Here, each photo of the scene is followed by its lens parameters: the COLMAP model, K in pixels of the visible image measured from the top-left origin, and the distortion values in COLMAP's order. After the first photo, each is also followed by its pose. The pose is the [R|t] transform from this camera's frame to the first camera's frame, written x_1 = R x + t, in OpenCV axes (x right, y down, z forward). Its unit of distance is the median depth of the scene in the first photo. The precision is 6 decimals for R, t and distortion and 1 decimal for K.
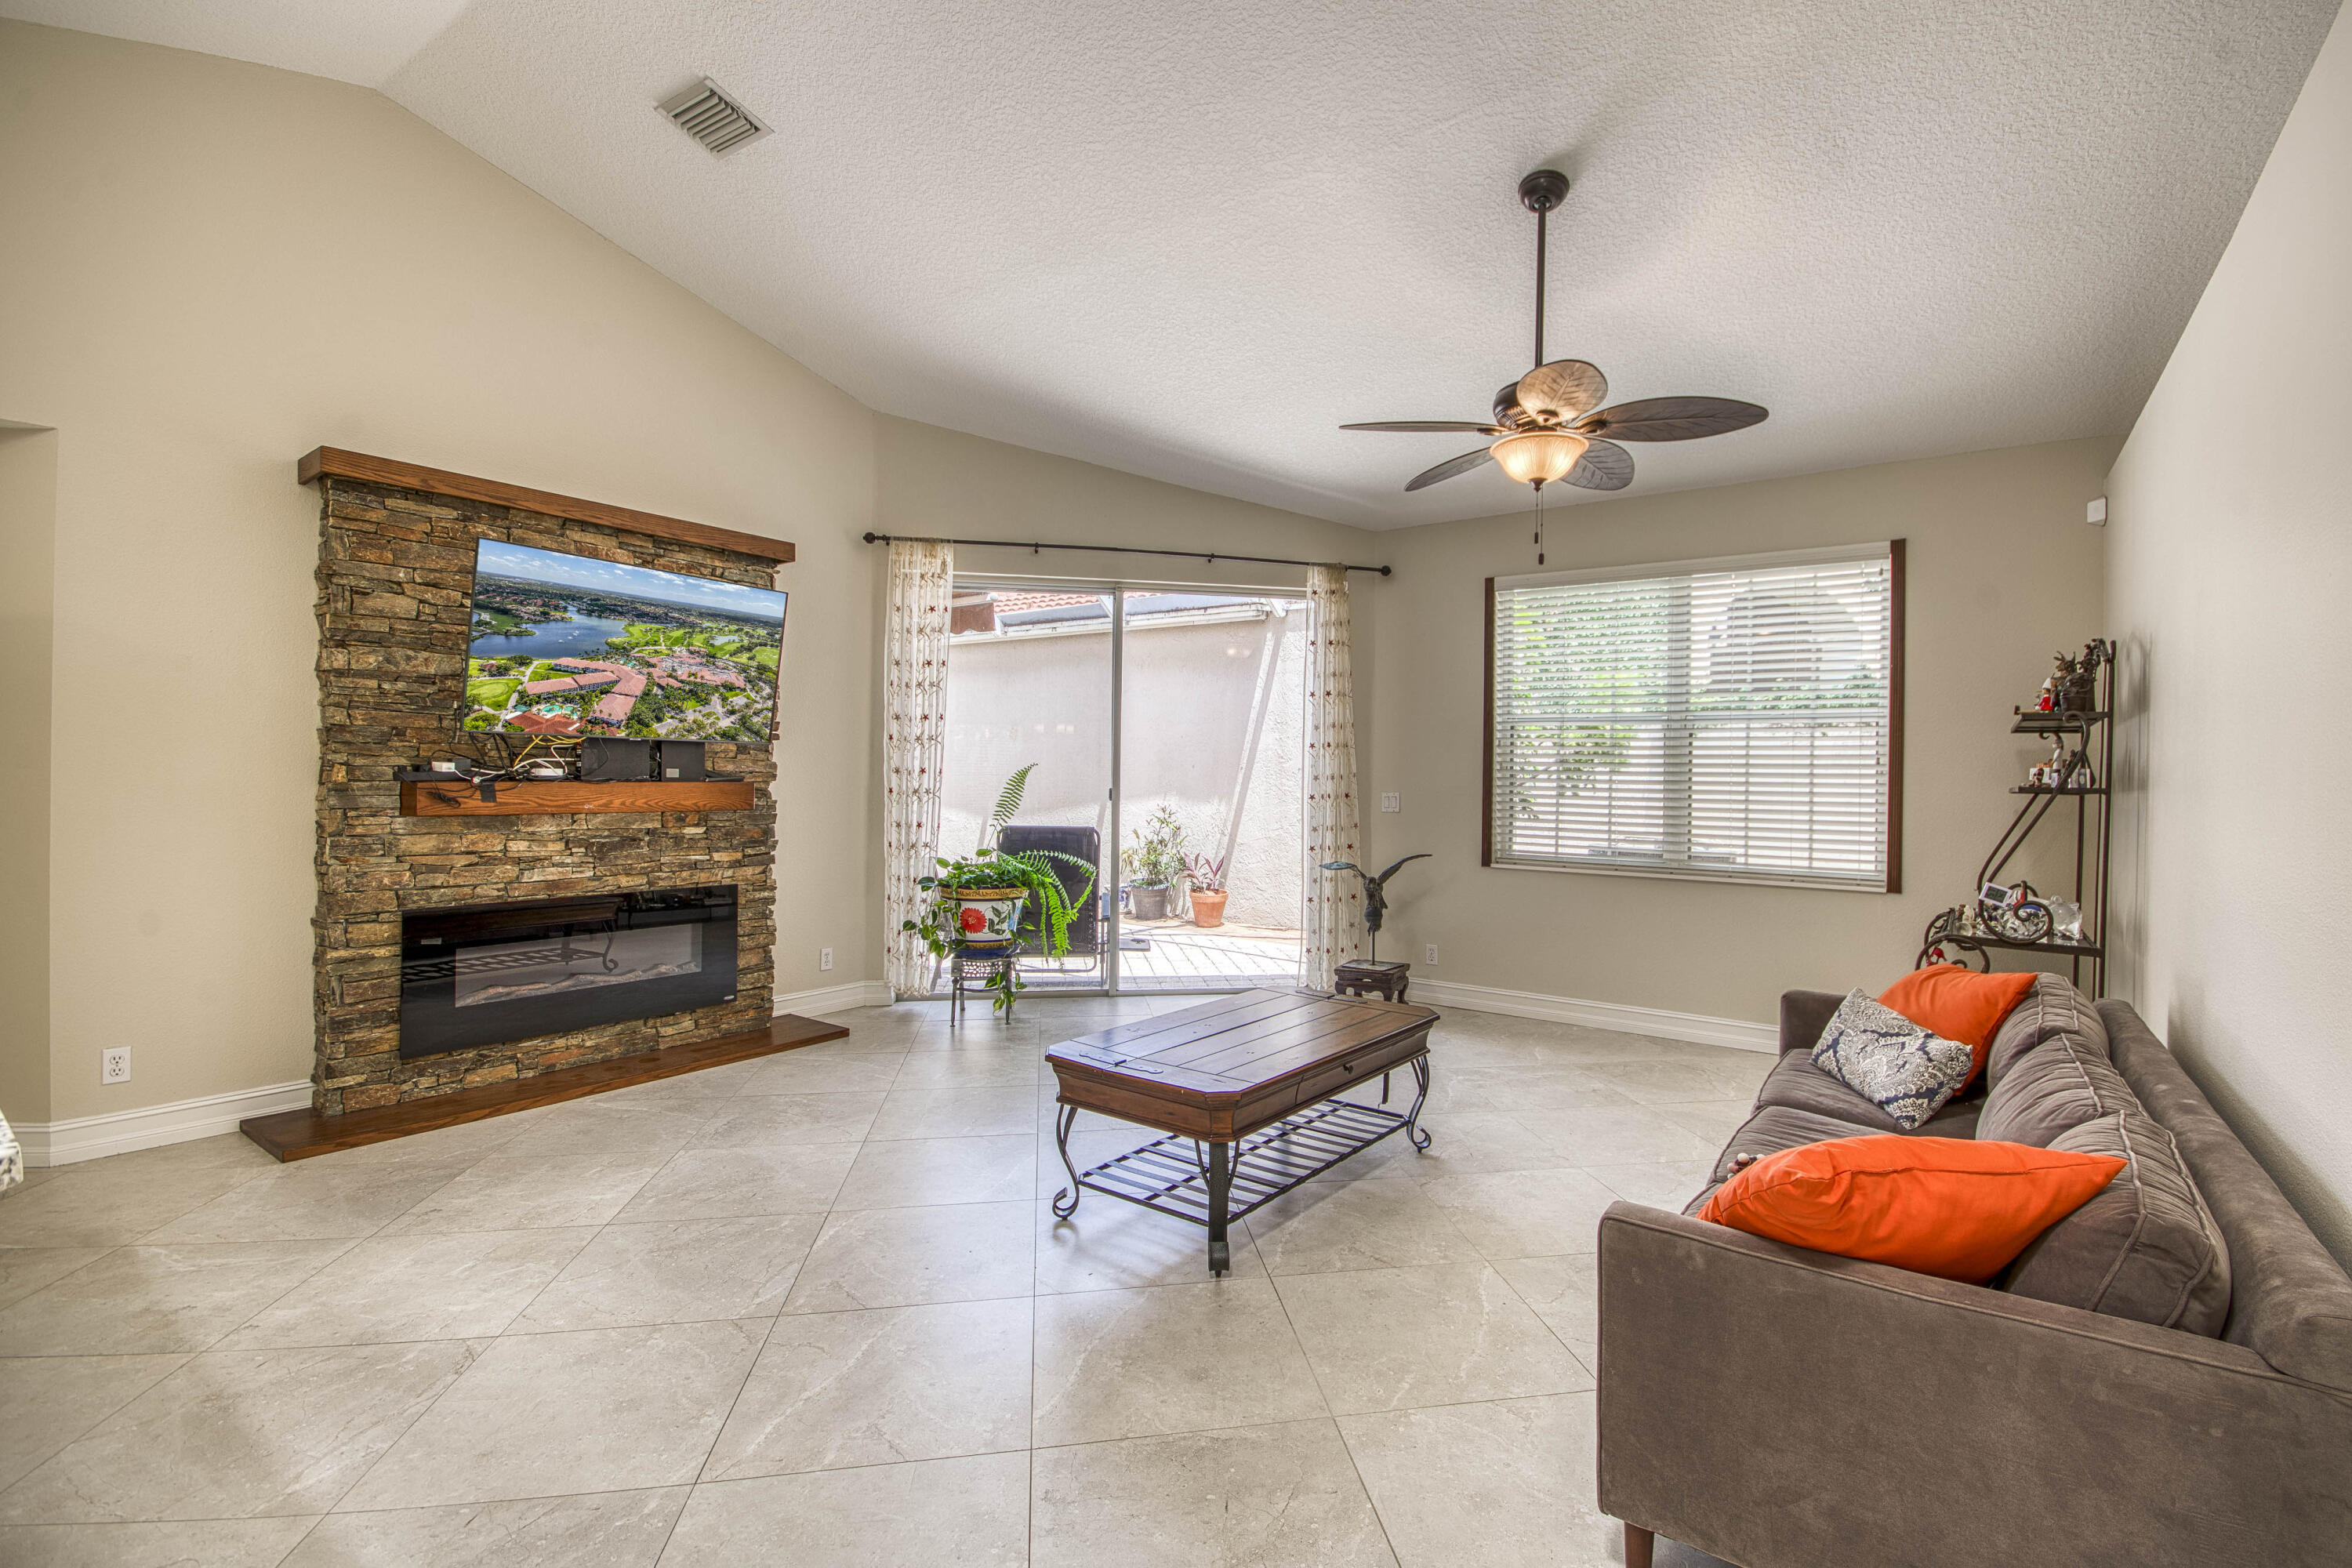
lens RADIAL K [[1030.9, 0, 1237.4], [0, 1030.9, 776.5], [0, 0, 1]] dist [0.013301, -0.013988]
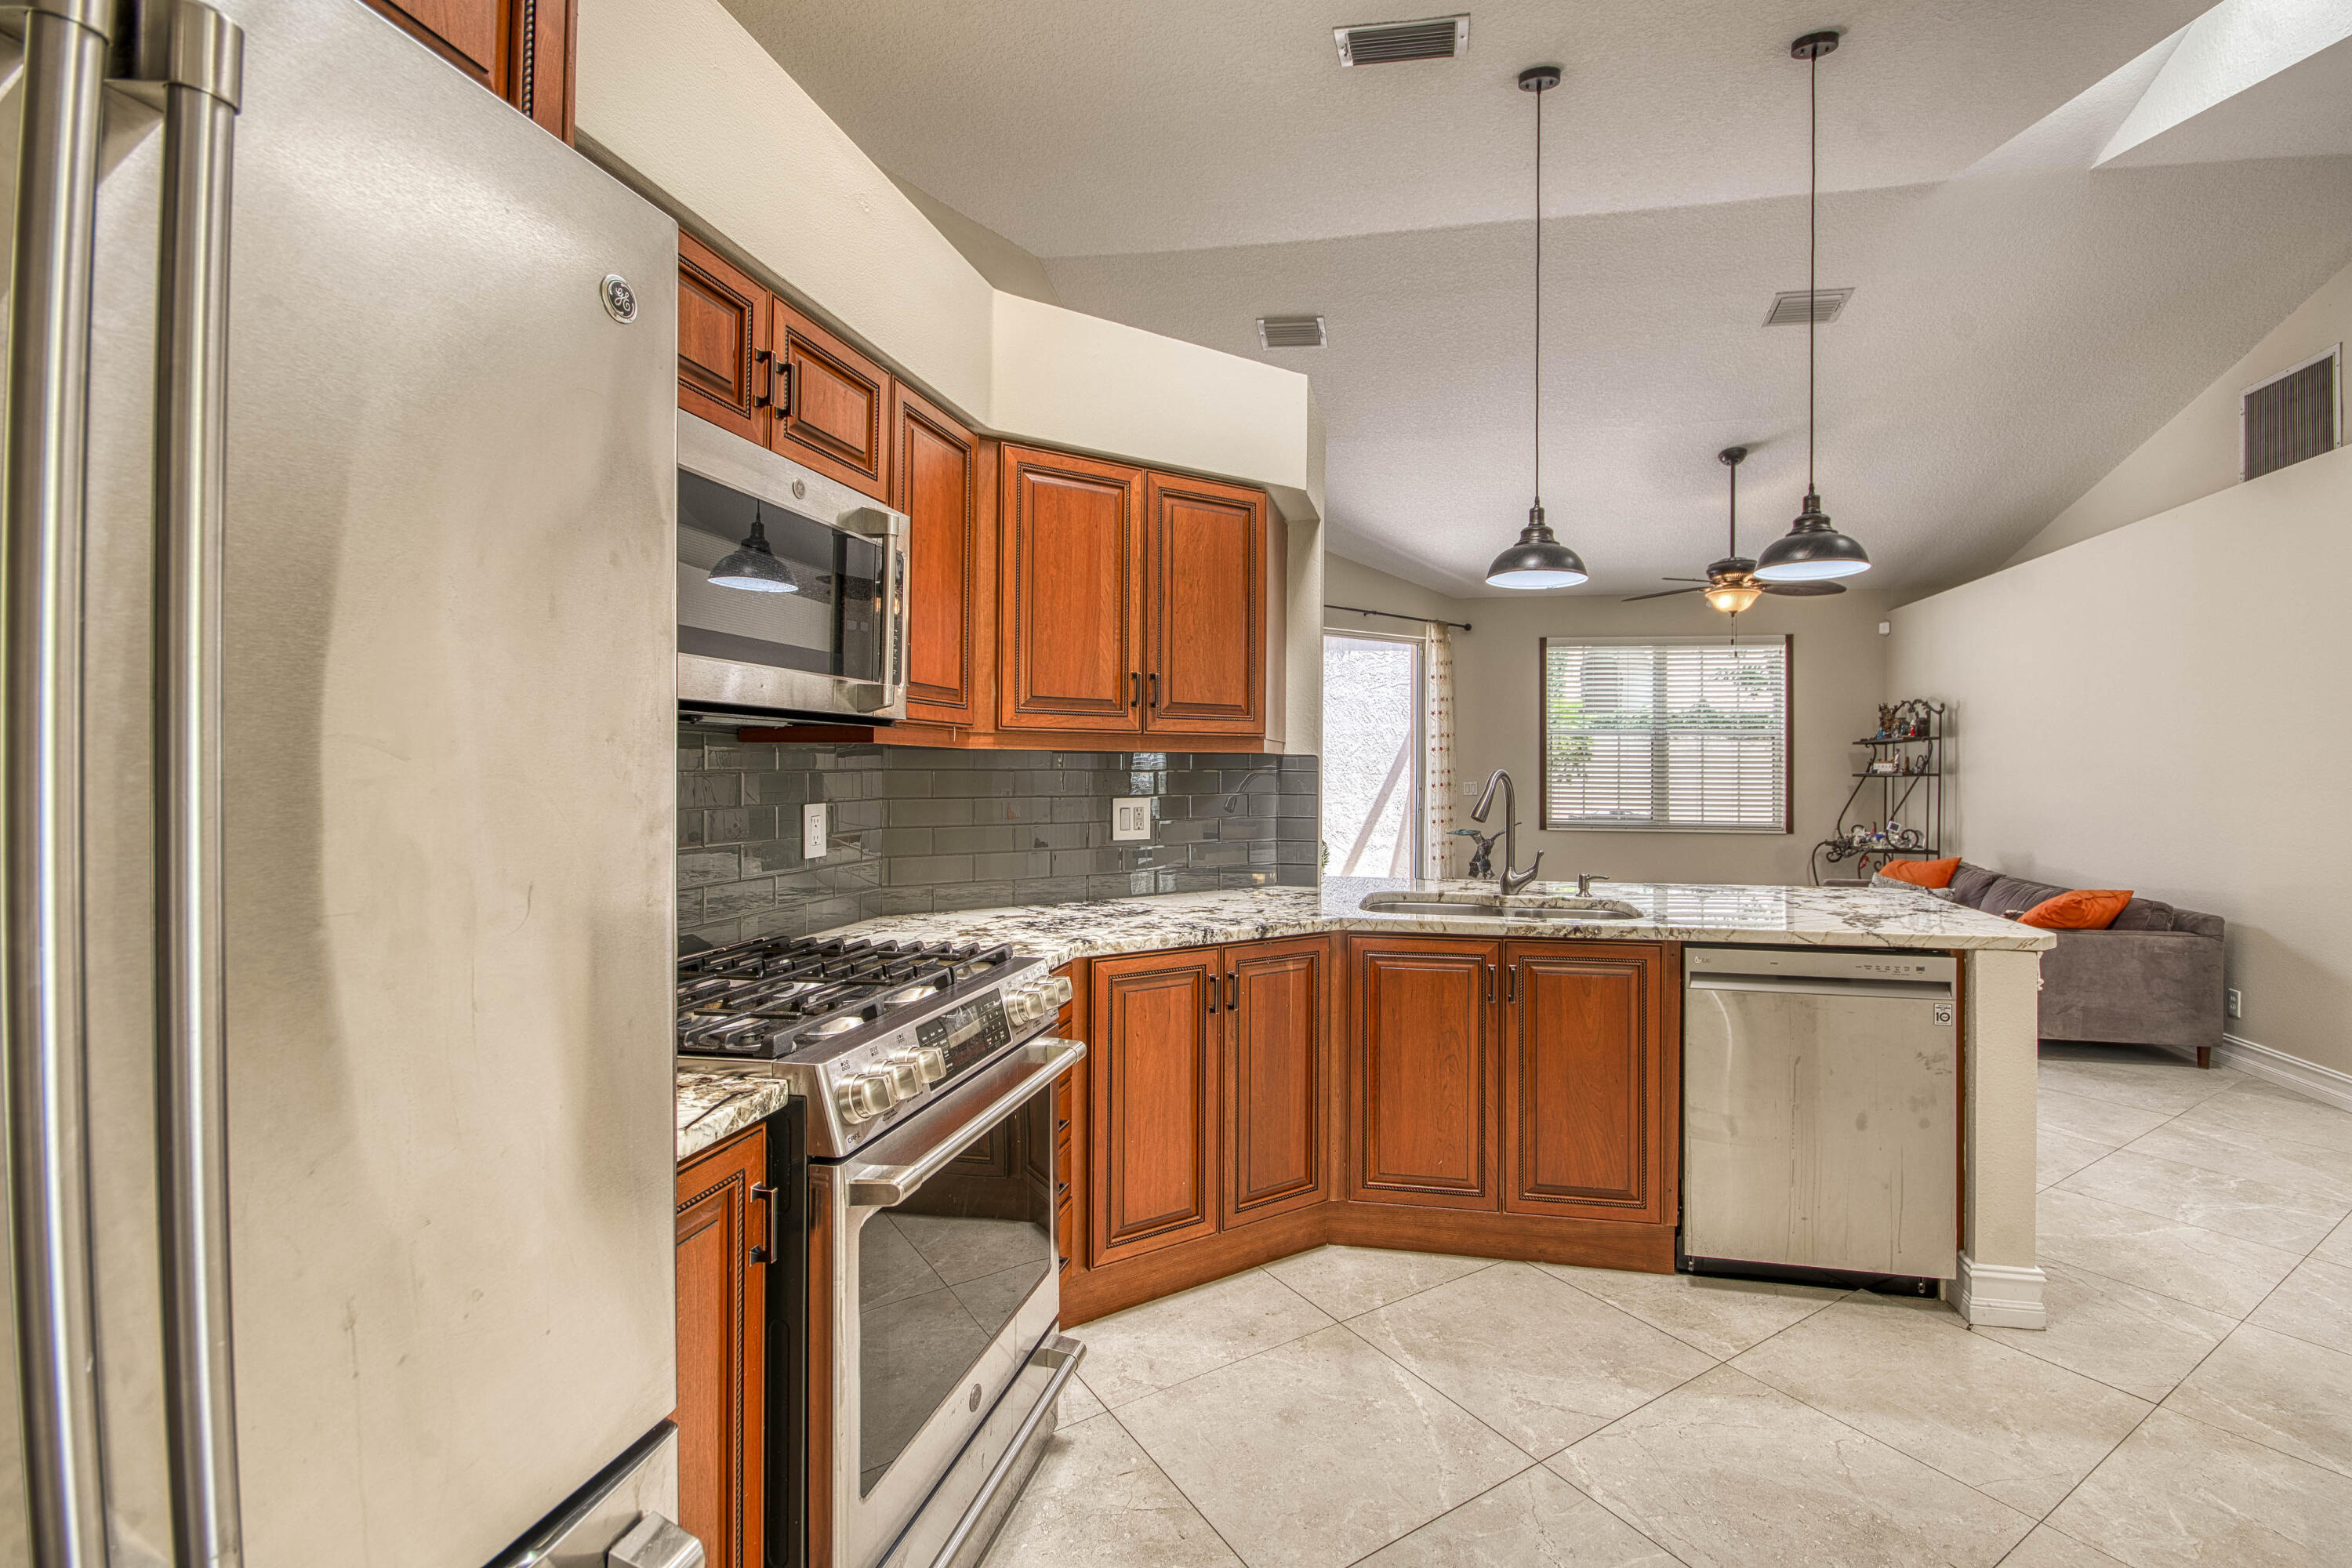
lens RADIAL K [[1056.3, 0, 1220.5], [0, 1056.3, 774.0], [0, 0, 1]] dist [0.014148, 0.000613]
pose [[0.922742, -0.009359, 0.385305, -1.074229], [0.006141, 0.999935, 0.009583, -0.014636], [-0.385370, -0.006476, 0.922739, -0.337809]]
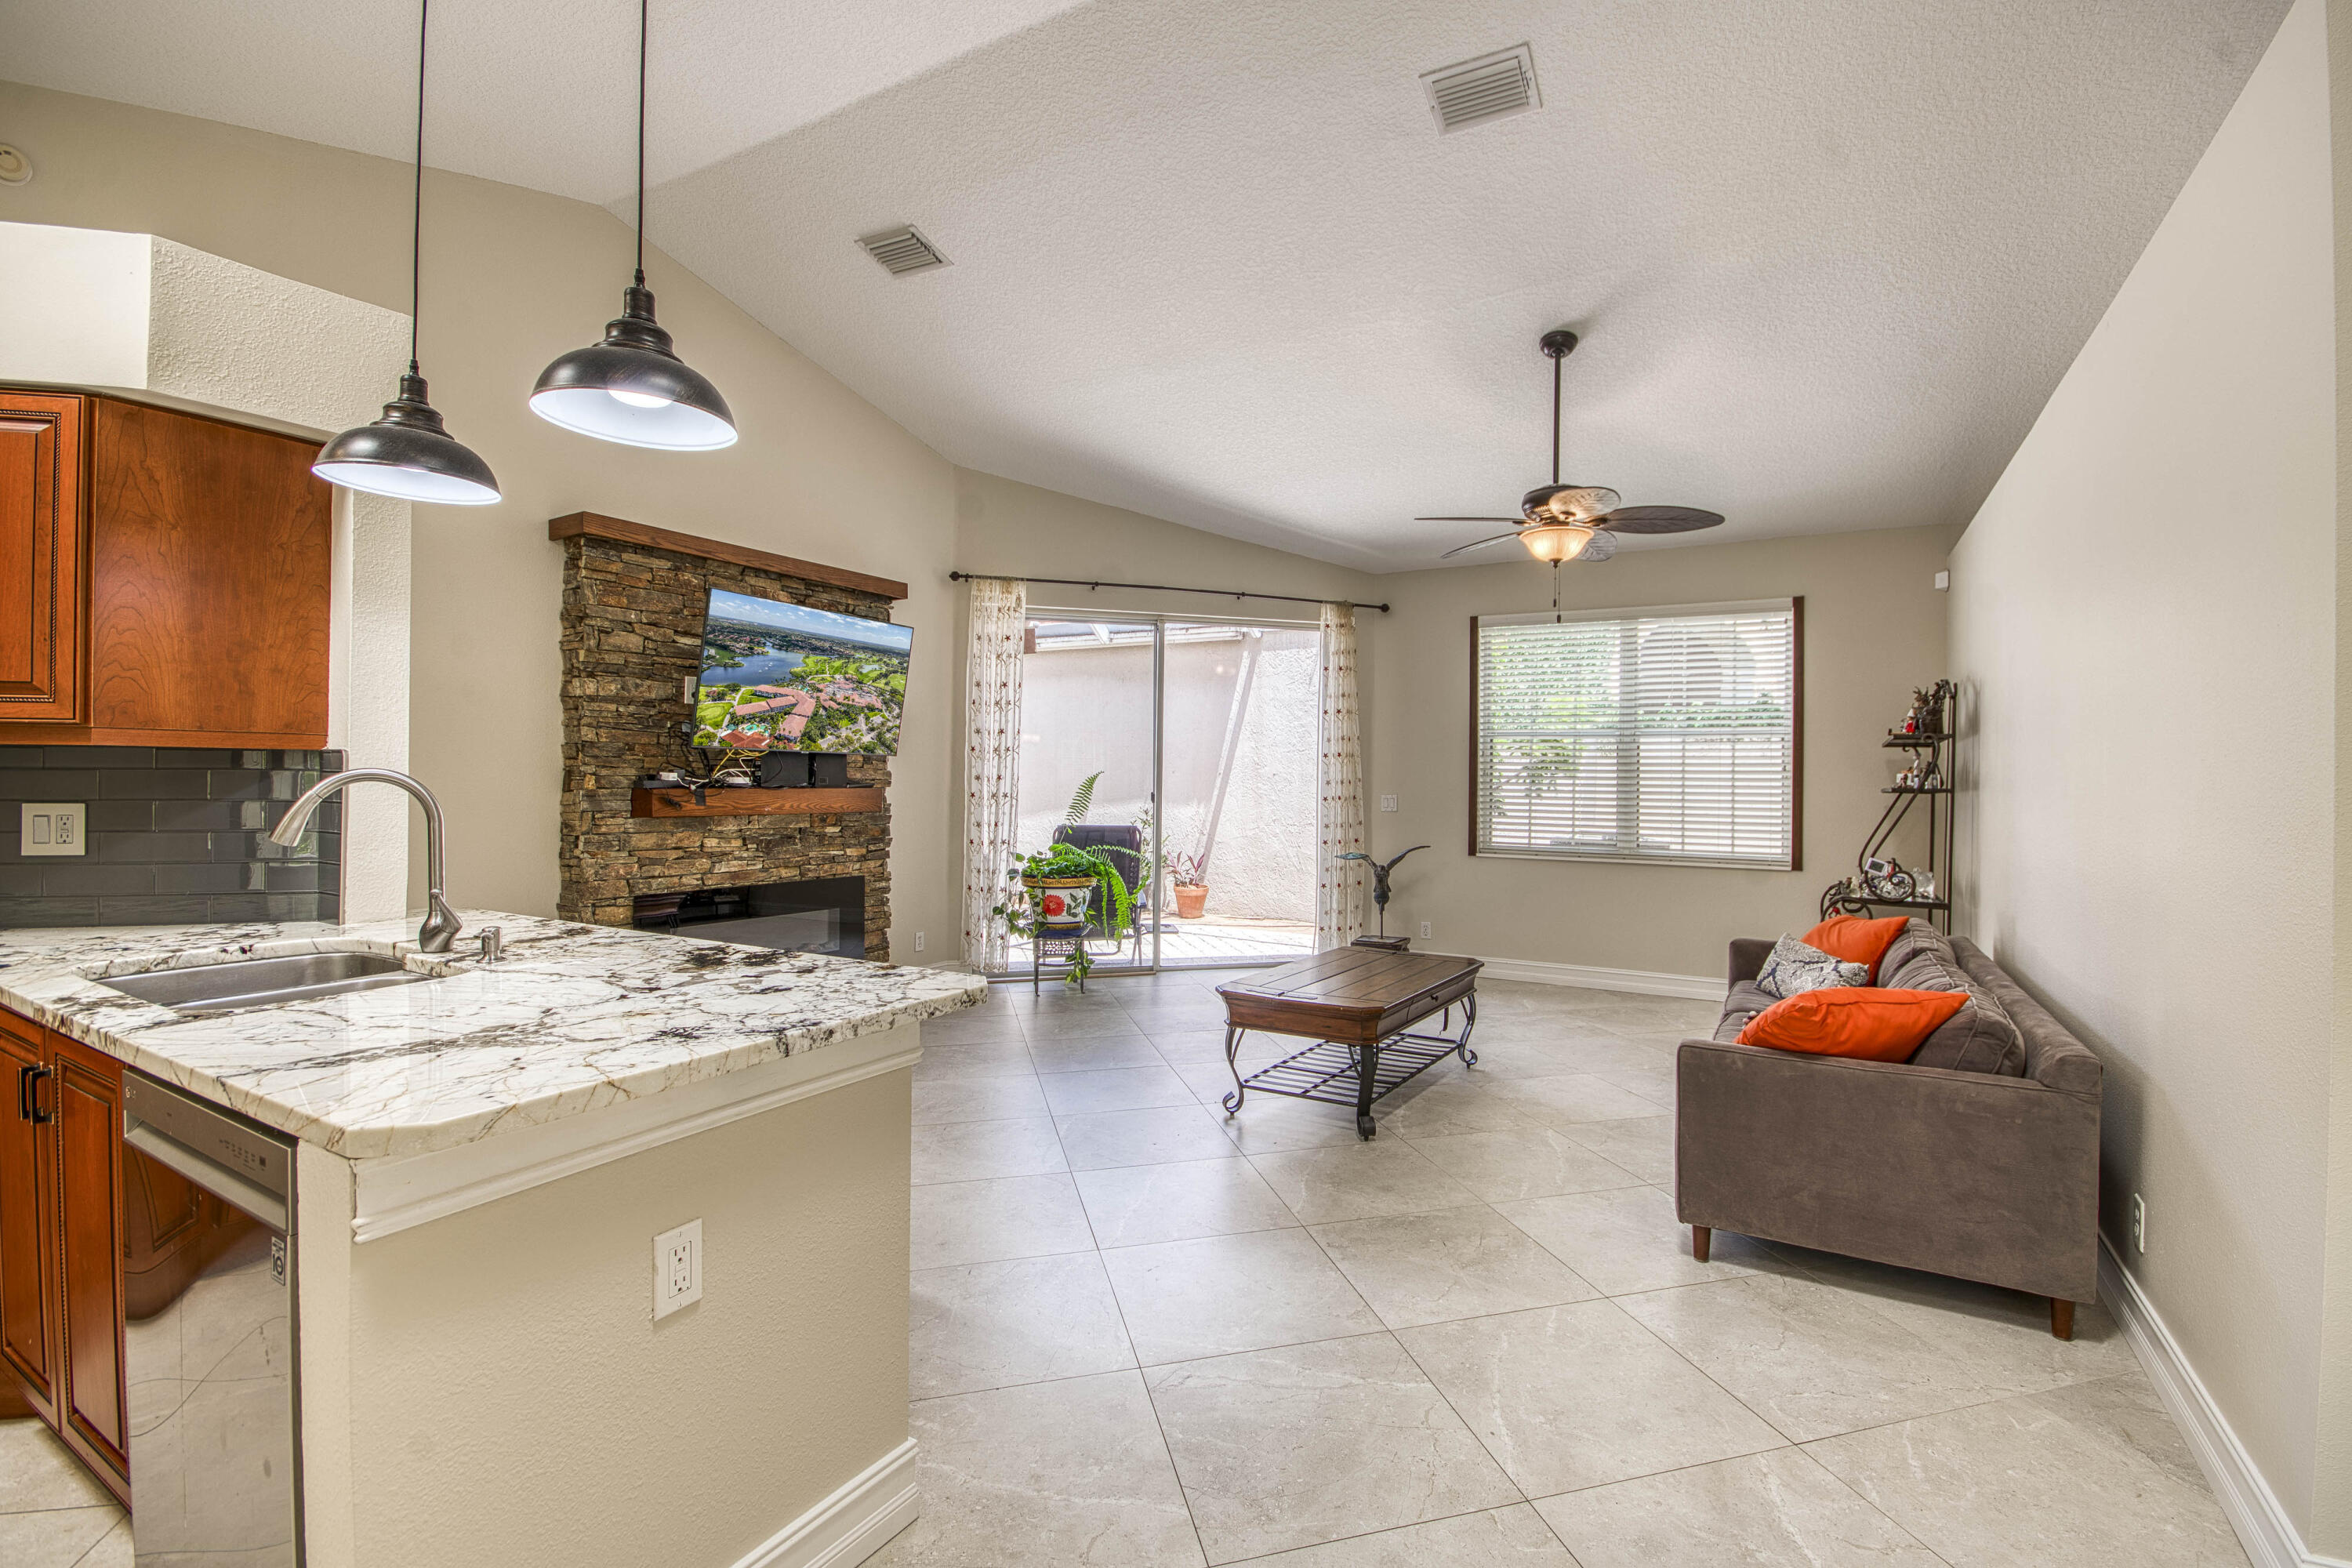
lens RADIAL K [[1030.9, 0, 1237.4], [0, 1030.9, 776.5], [0, 0, 1]] dist [0.013301, -0.013988]
pose [[0.994921, -0.002689, 0.100624, -0.208061], [0.003096, 0.999988, -0.003890, -0.002152], [-0.100613, 0.004182, 0.994917, -0.235088]]
